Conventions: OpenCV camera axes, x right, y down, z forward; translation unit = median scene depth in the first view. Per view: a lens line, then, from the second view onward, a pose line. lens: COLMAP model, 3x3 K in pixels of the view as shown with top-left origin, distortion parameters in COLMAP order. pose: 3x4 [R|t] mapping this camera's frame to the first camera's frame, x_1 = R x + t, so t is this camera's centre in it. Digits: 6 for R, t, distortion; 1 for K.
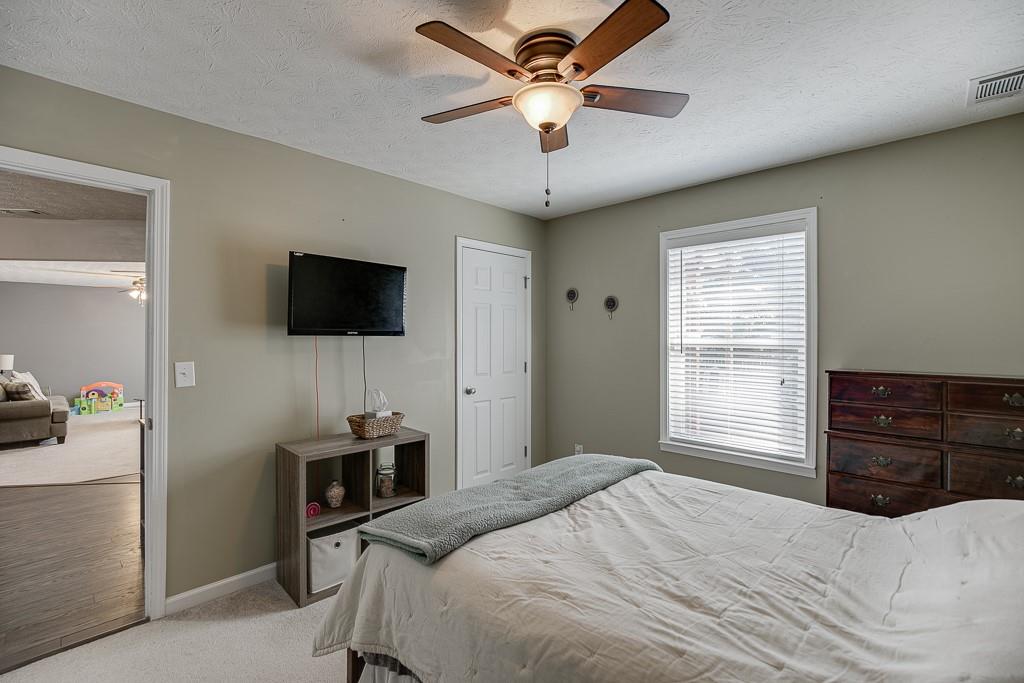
lens RADIAL K [[462.5, 0, 518.7], [0, 462.5, 335.7], [0, 0, 1]] dist [-0.019096, 0.008657]
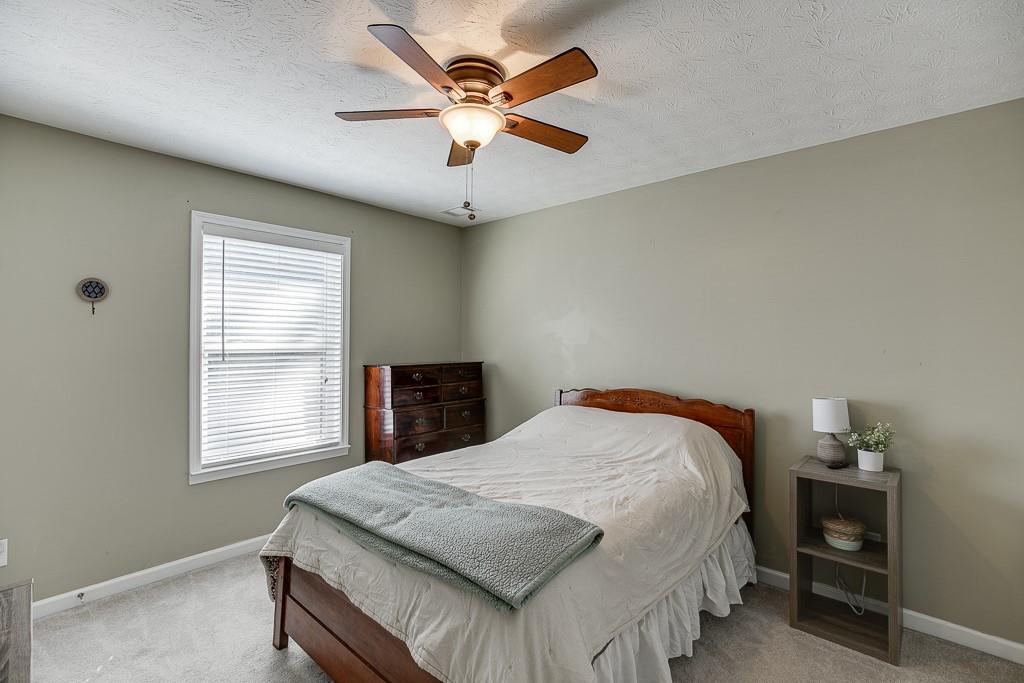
lens RADIAL K [[462.5, 0, 518.7], [0, 462.5, 335.7], [0, 0, 1]] dist [-0.019096, 0.008657]
pose [[-0.042071, 0.009540, 0.999069, -0.980031], [-0.003293, 0.999948, -0.009687, -0.003084], [-0.999109, -0.003697, -0.042038, 0.919267]]
